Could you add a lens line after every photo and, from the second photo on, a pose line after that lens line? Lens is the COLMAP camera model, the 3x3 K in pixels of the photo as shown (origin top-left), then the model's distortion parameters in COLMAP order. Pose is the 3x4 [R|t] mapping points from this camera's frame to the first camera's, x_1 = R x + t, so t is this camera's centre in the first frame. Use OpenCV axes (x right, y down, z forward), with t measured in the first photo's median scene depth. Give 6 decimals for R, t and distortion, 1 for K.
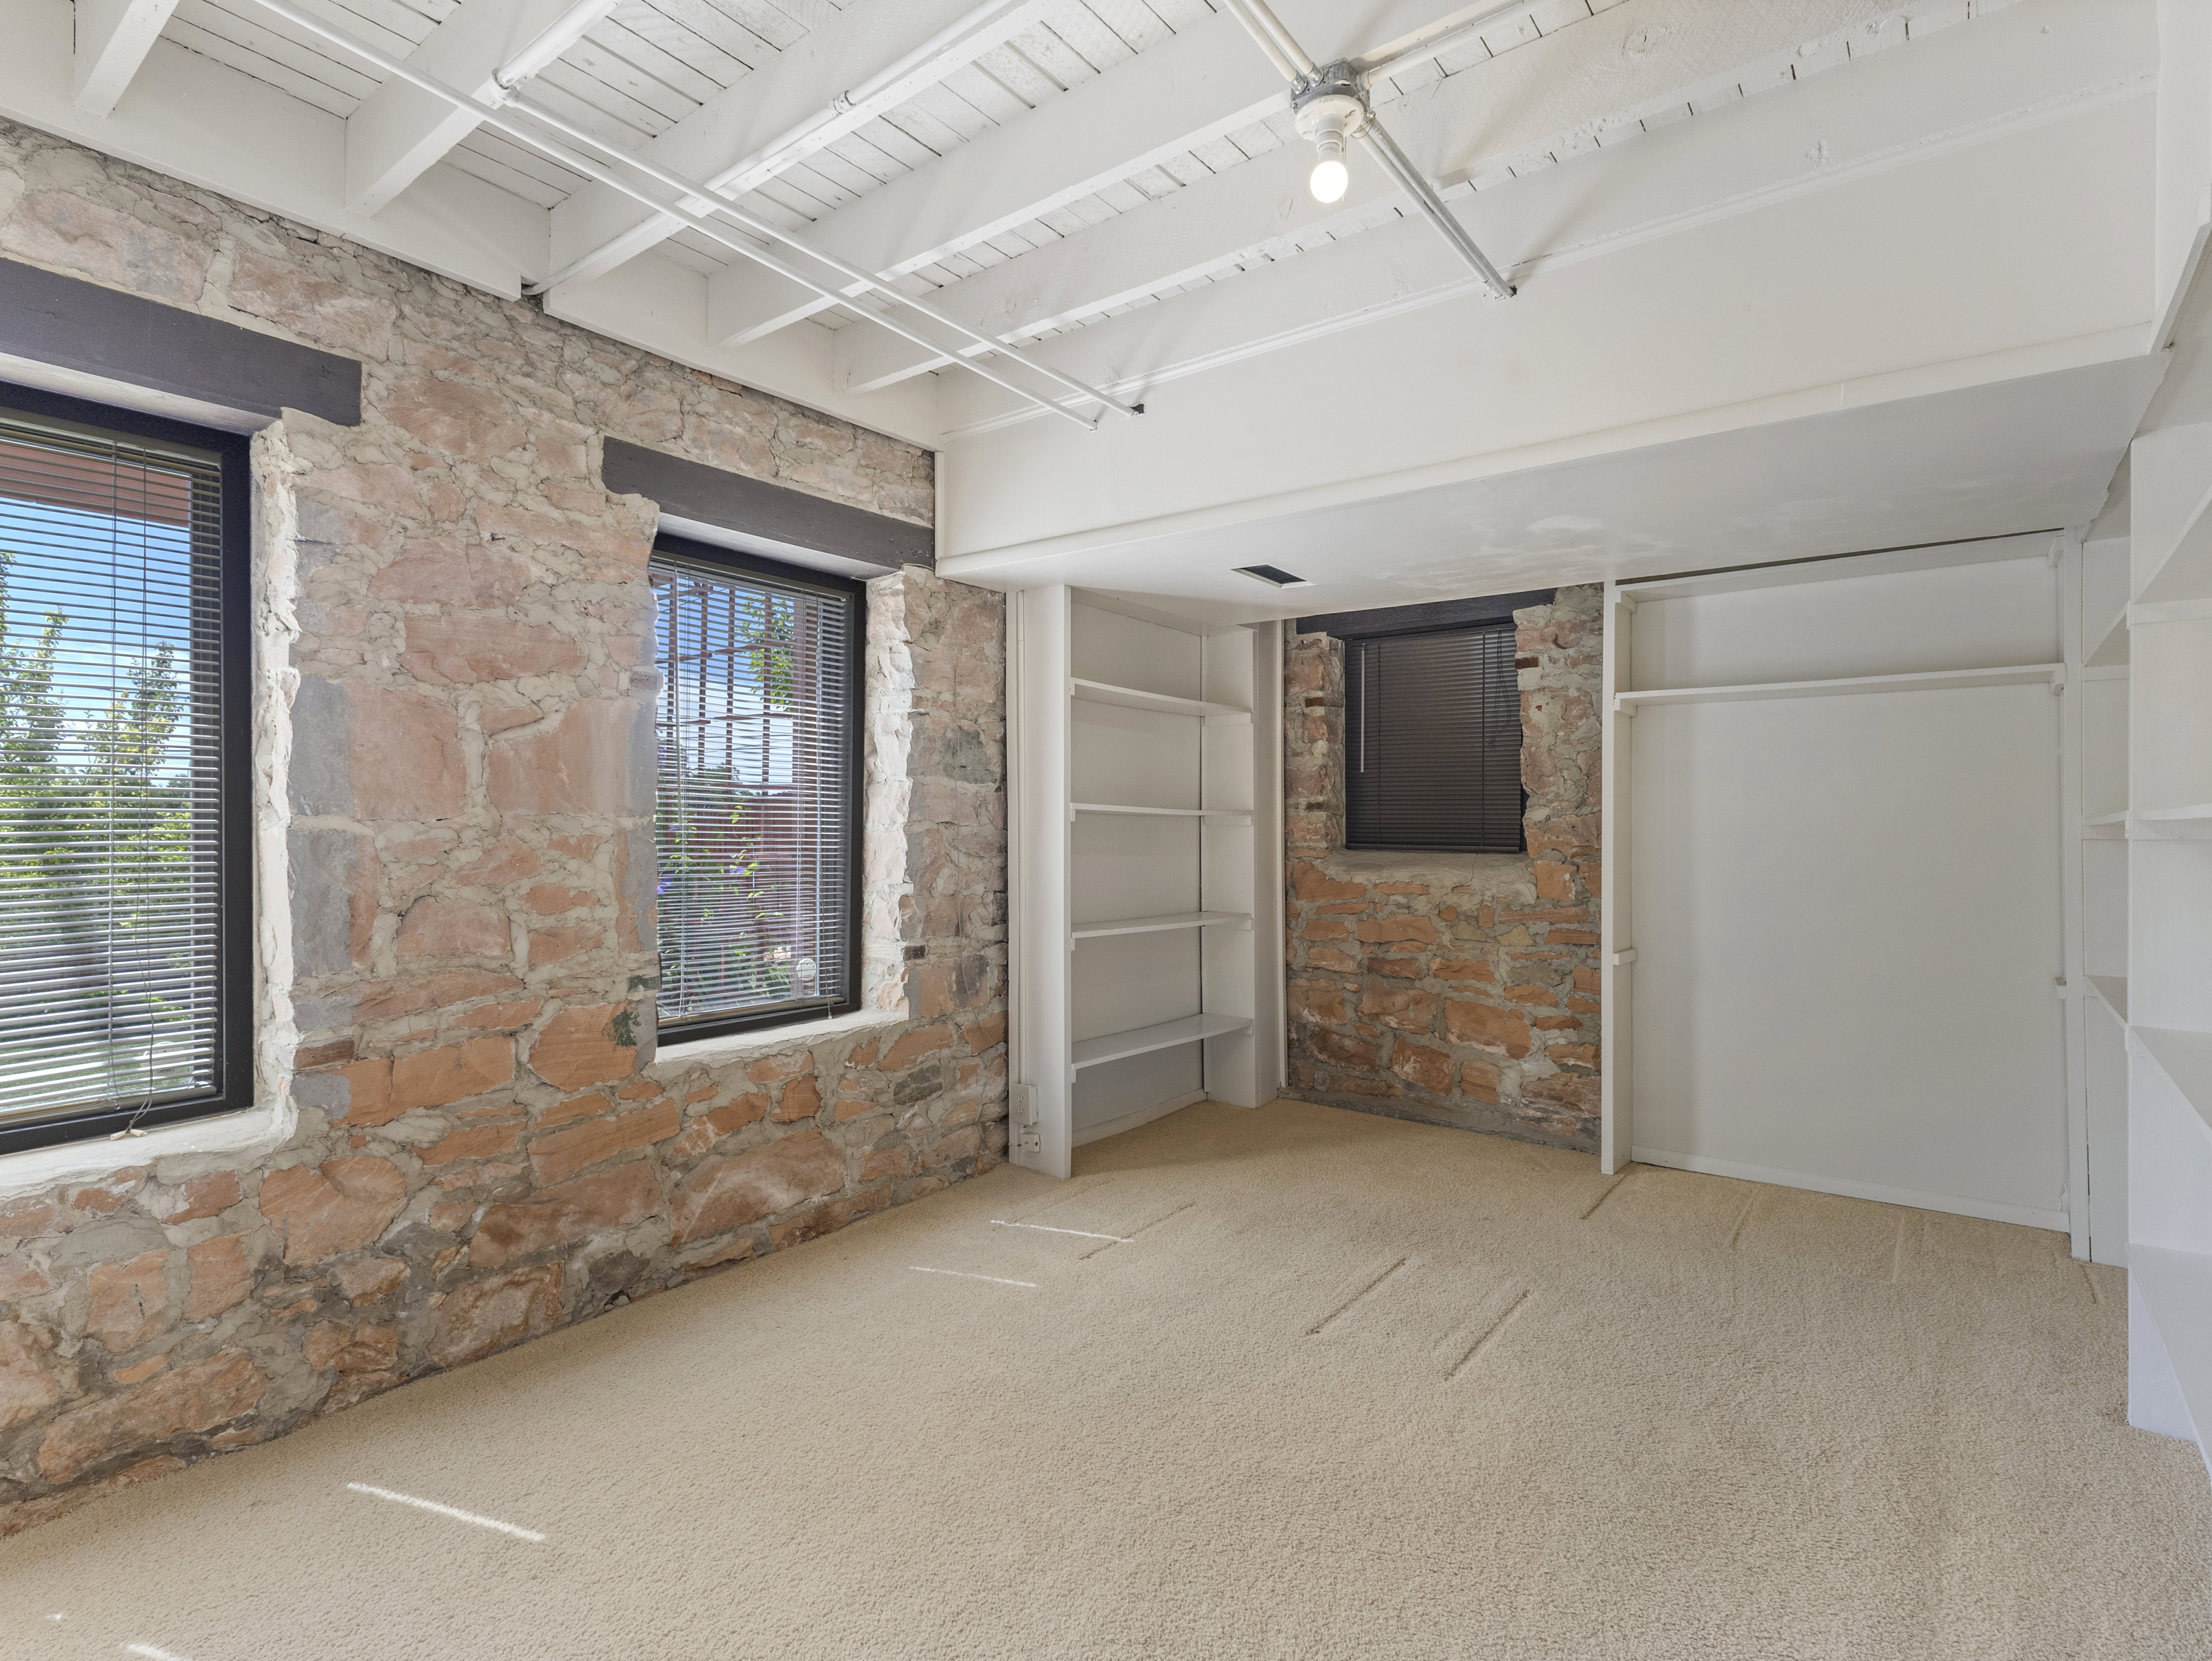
lens RADIAL K [[1094.5, 0, 1100.9], [0, 1094.5, 818.1], [0, 0, 1]] dist [-0.001476, 0.001050]
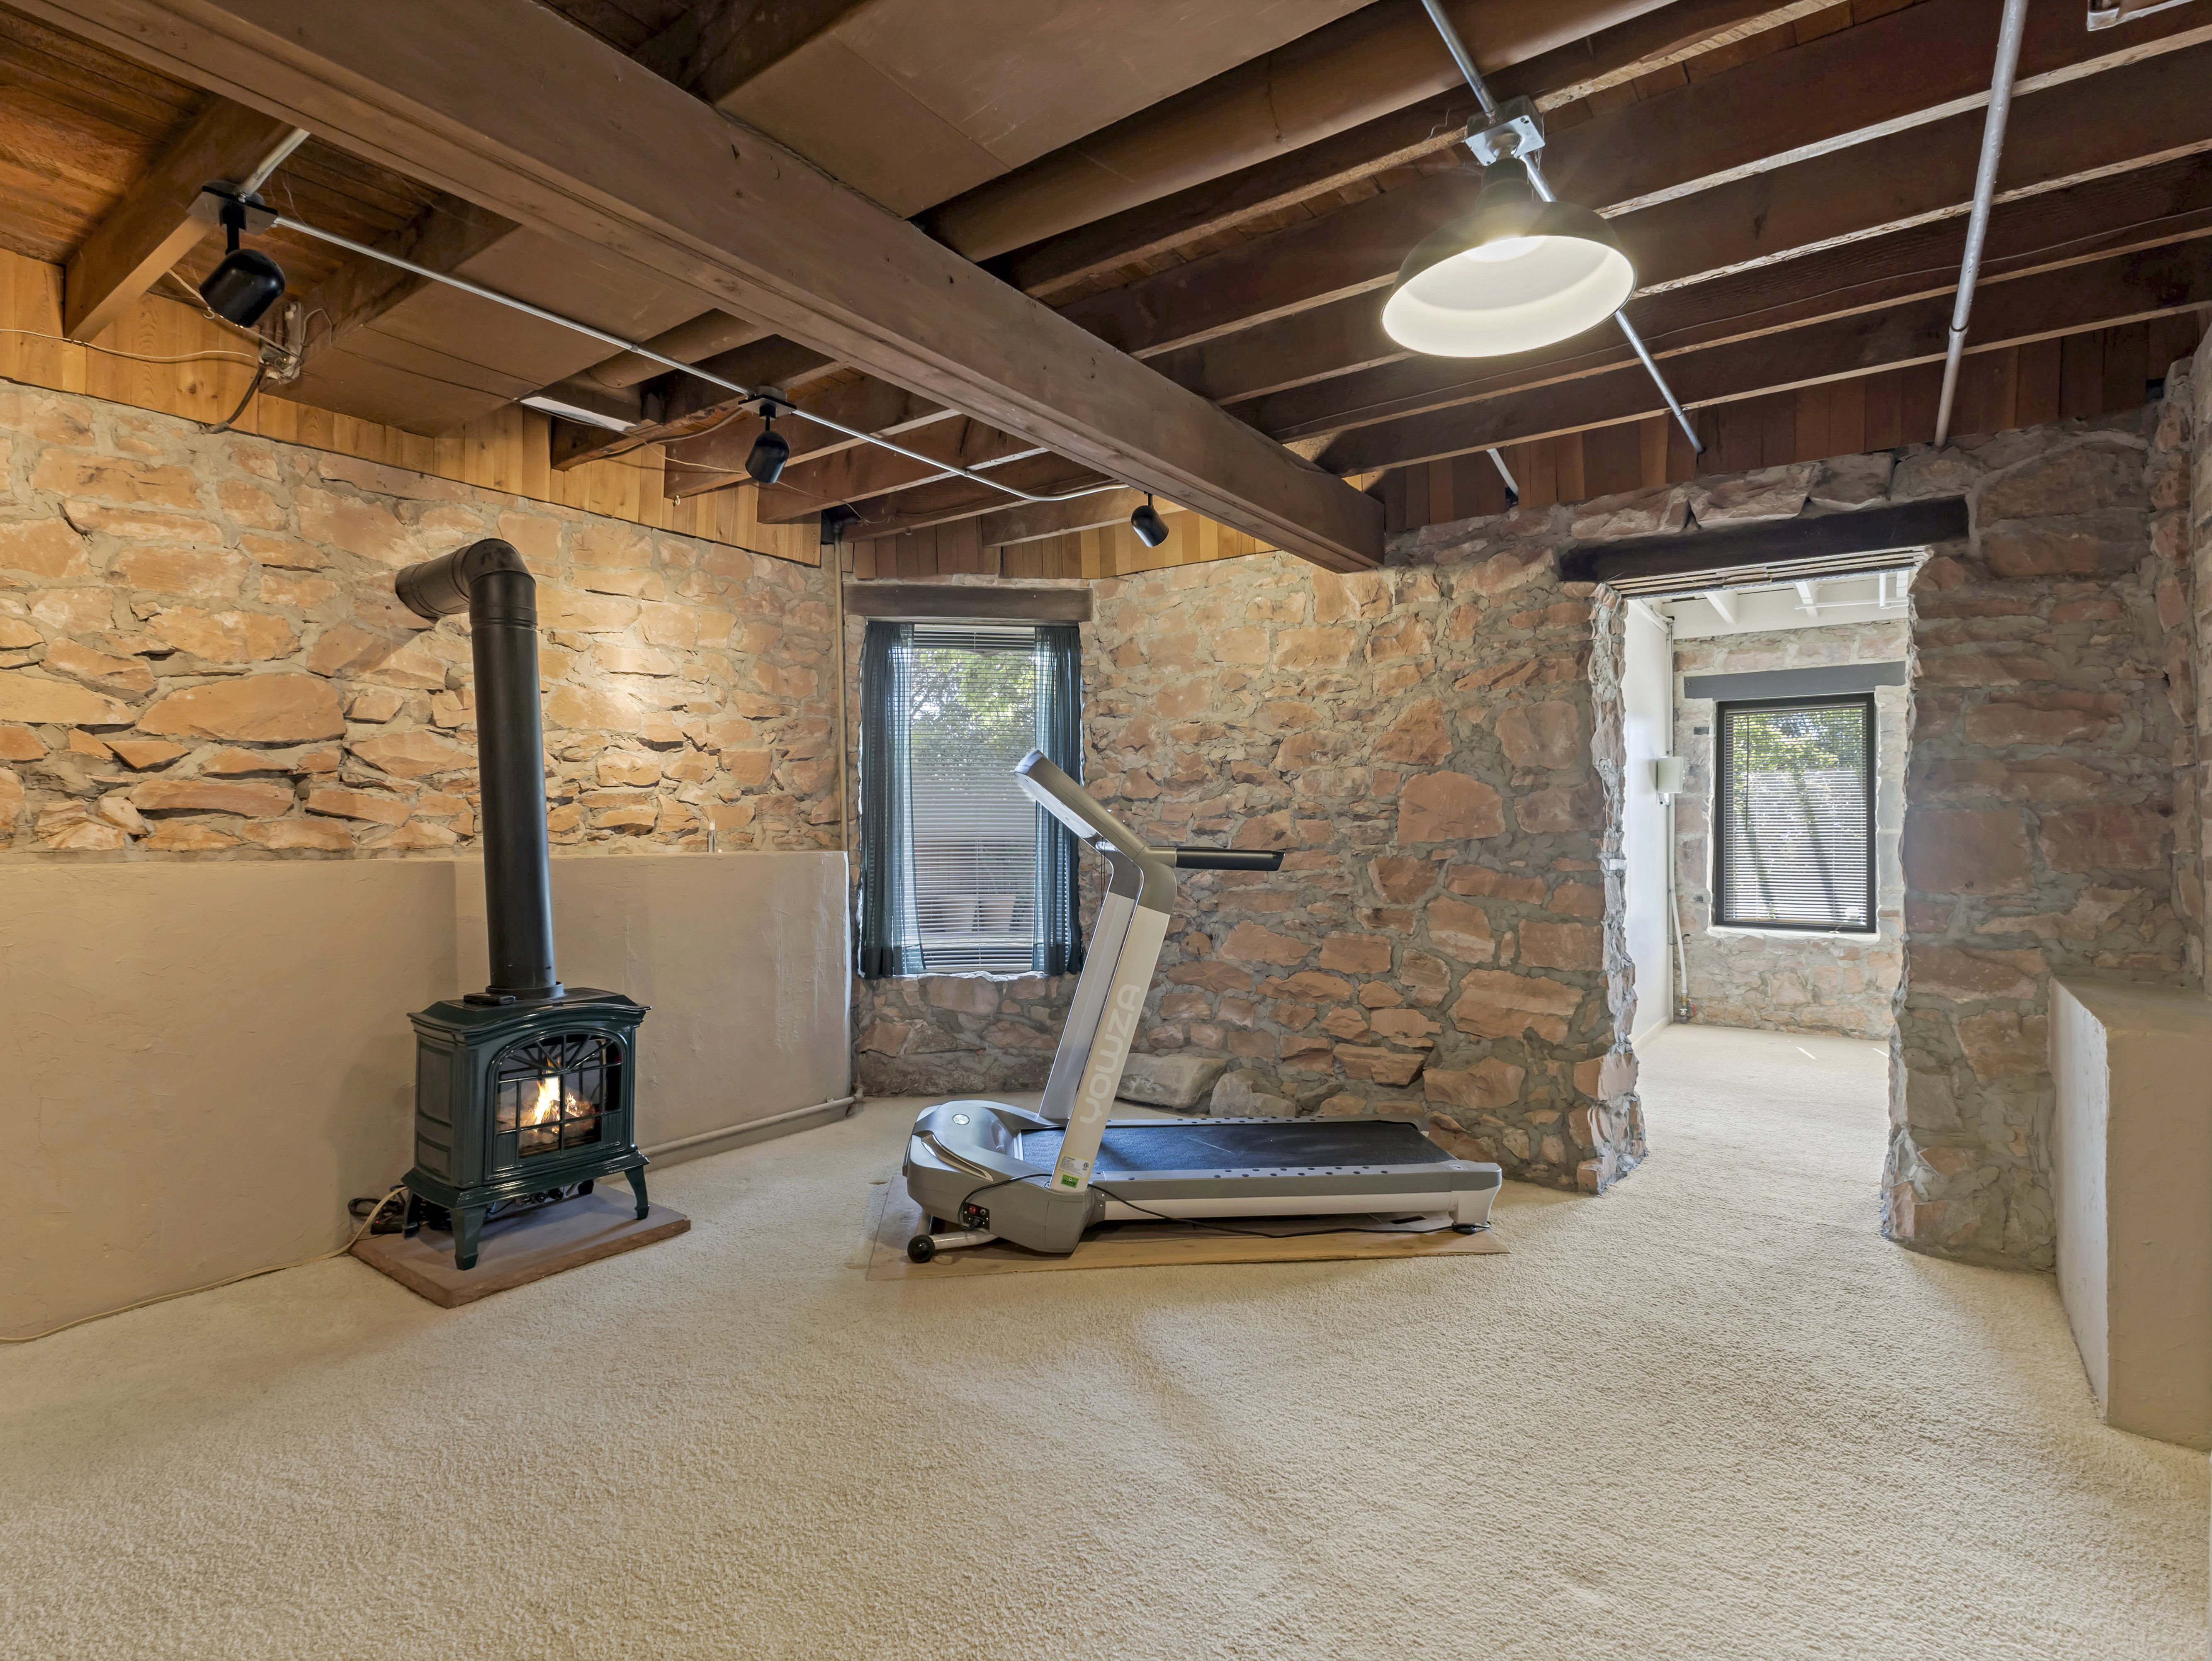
lens RADIAL K [[1094.6, 0, 1102.4], [0, 1094.6, 830.0], [0, 0, 1]] dist [-0.001476, 0.001050]
pose [[0.026513, -0.004097, -0.999640, 2.242523], [0.002351, 0.999989, -0.004036, 0.007148], [0.999646, -0.002243, 0.026523, -1.200443]]
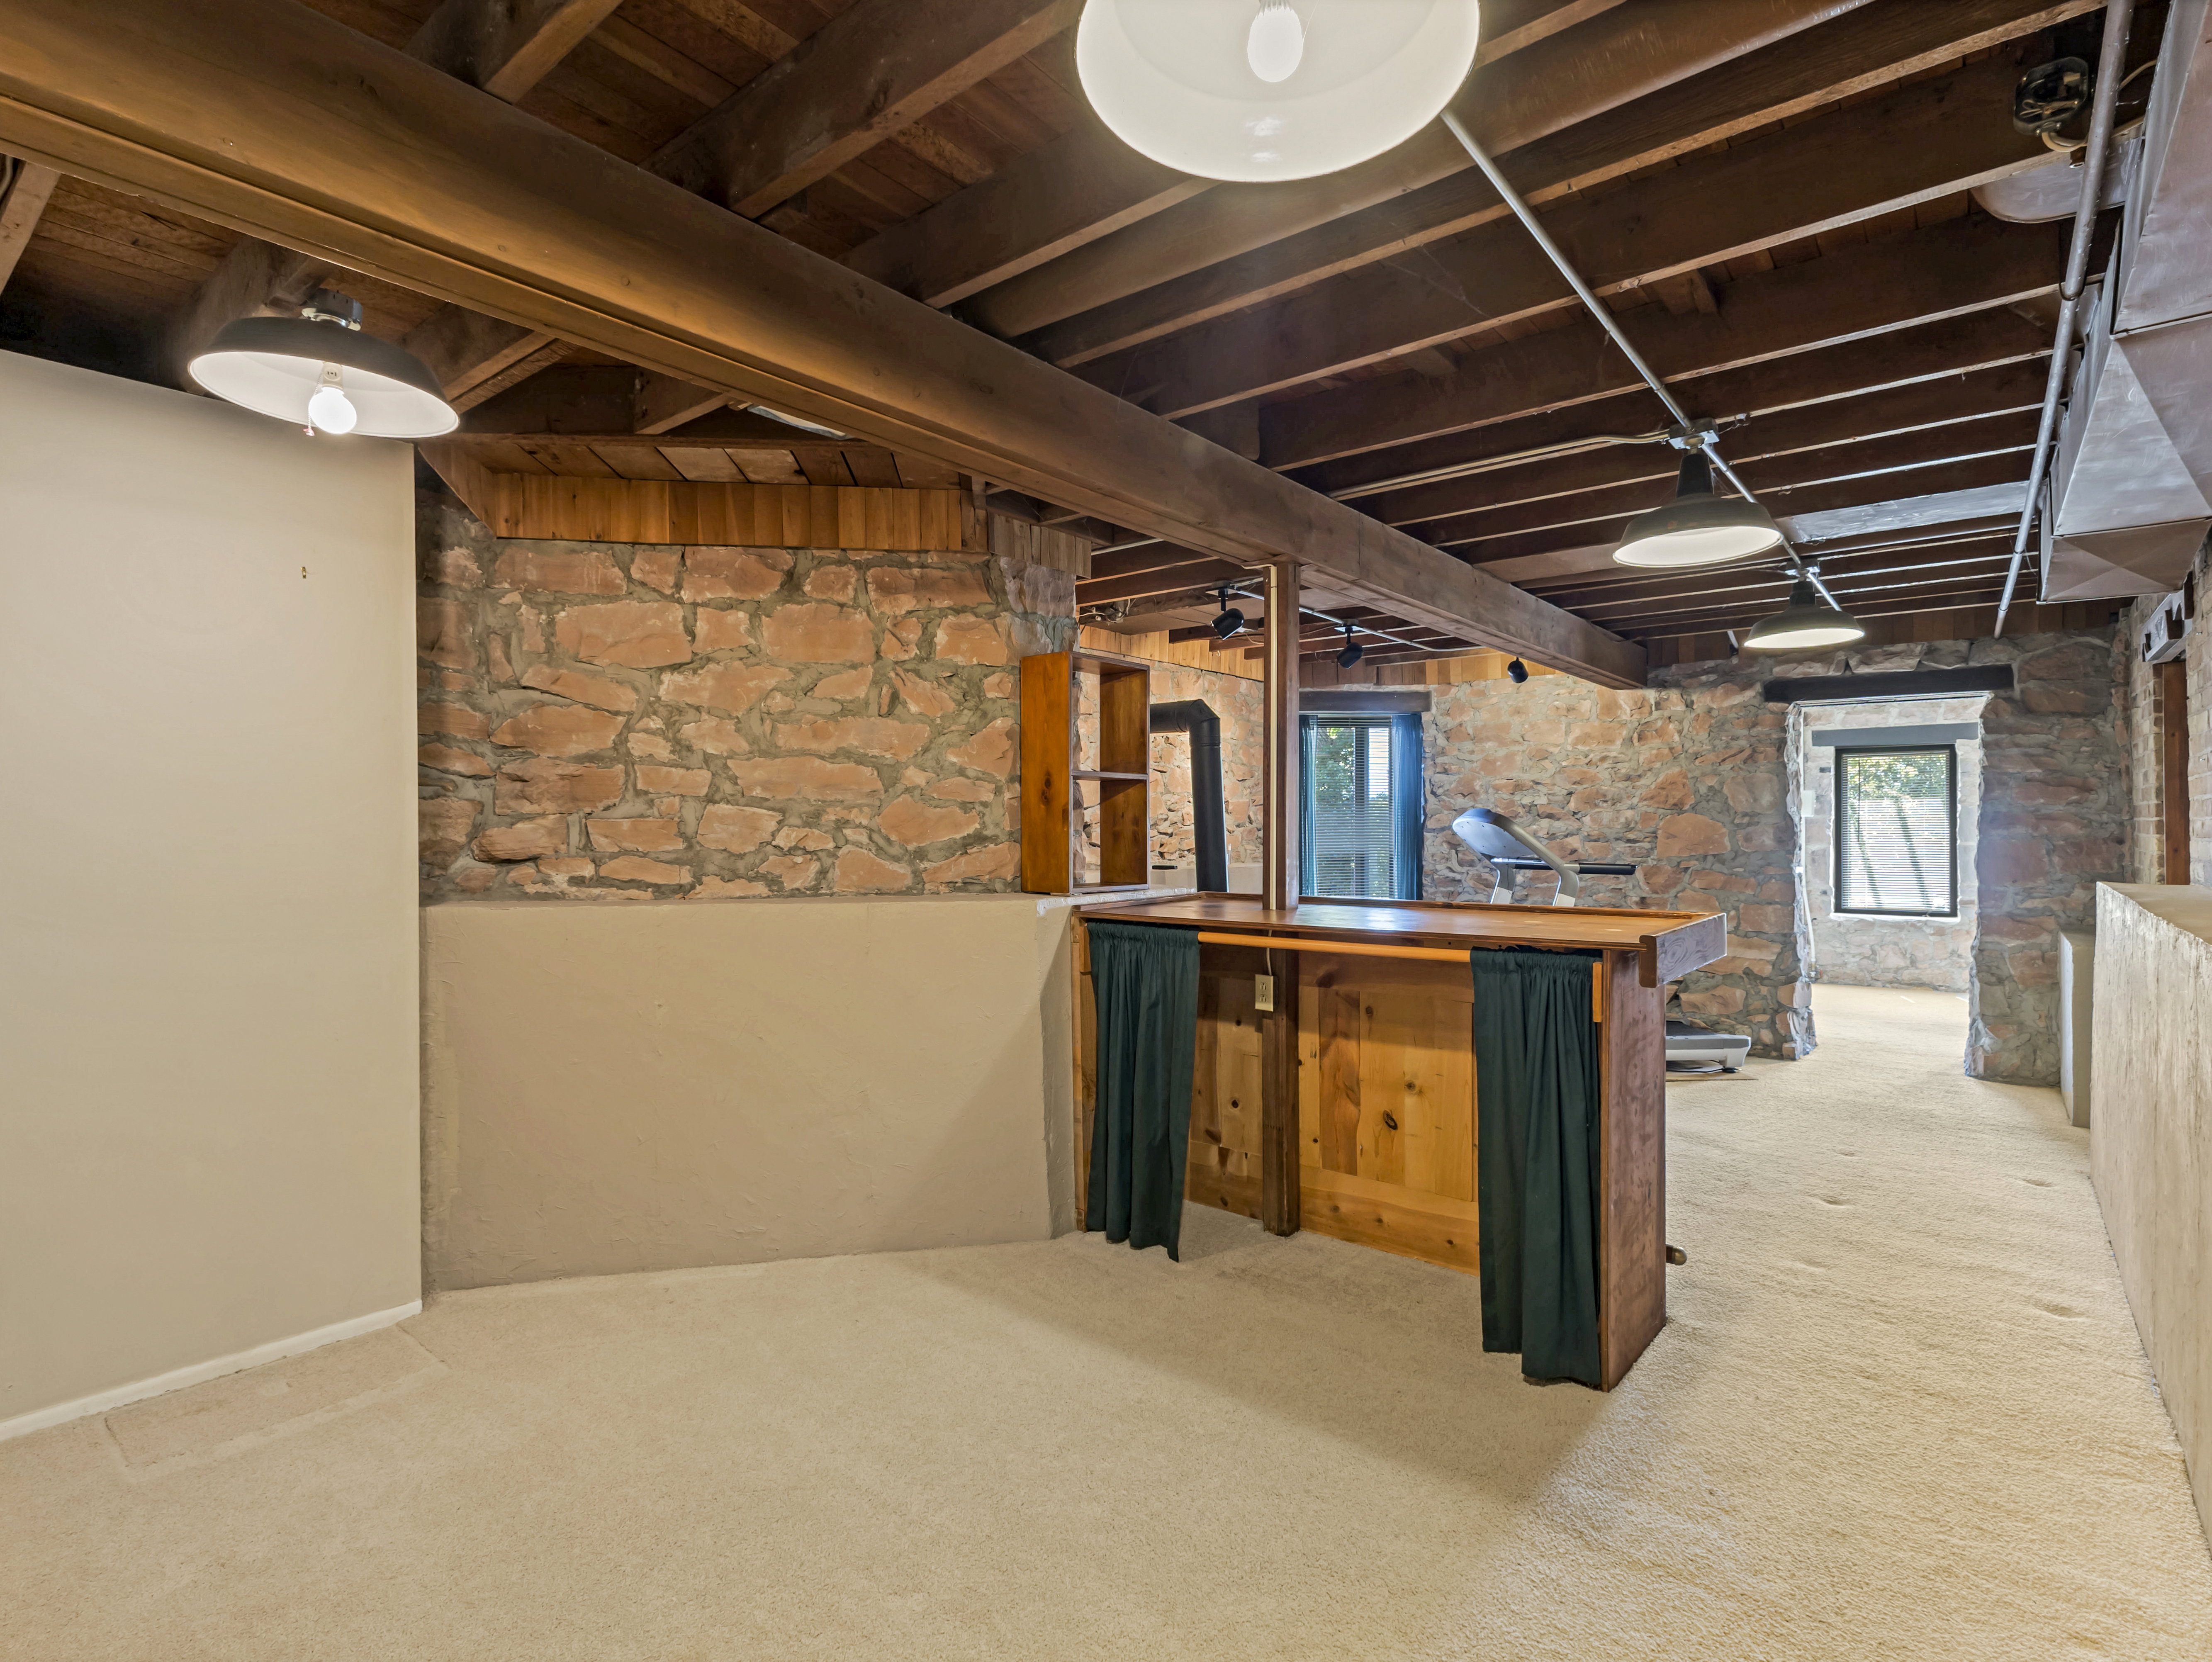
lens RADIAL K [[1094.6, 0, 1105.3], [0, 1094.6, 831.6], [0, 0, 1]] dist [-0.001476, 0.001050]
pose [[-0.014935, -0.002704, -0.999885, 3.593694], [0.007290, 0.999969, -0.002813, -0.056294], [0.999862, -0.007331, -0.014914, -2.240839]]
